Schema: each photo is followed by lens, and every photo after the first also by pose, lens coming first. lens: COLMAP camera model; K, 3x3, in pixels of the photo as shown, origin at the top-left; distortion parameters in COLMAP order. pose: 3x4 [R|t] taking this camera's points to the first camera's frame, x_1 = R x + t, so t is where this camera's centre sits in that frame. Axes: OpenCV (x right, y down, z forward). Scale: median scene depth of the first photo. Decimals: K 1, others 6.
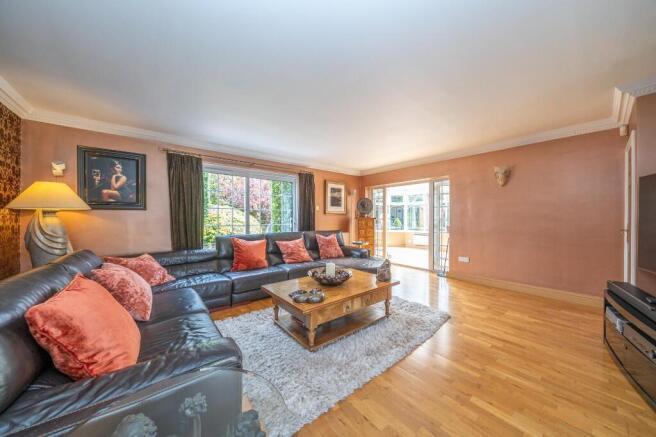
lens RADIAL K [[222.4, 0, 328.0], [0, 222.4, 218.5], [0, 0, 1]] dist [-0.000748, -0.000086]
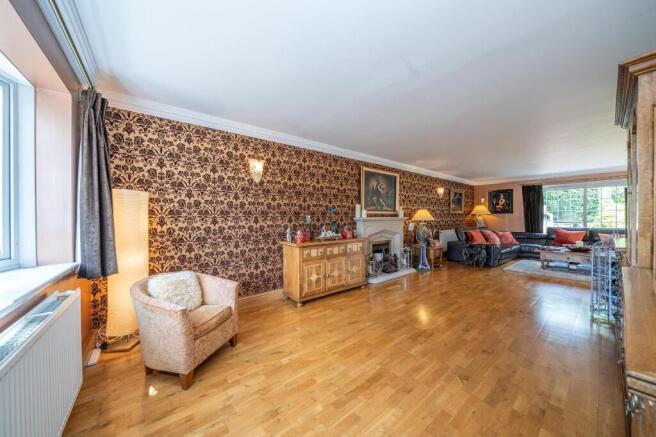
lens RADIAL K [[222.4, 0, 328.0], [0, 222.4, 218.5], [0, 0, 1]] dist [-0.000748, -0.000086]
pose [[-0.023198, 0.005637, -0.999715, 1.464143], [0.008377, 0.999950, 0.005444, -0.013818], [0.999696, -0.008248, -0.023244, -0.811771]]
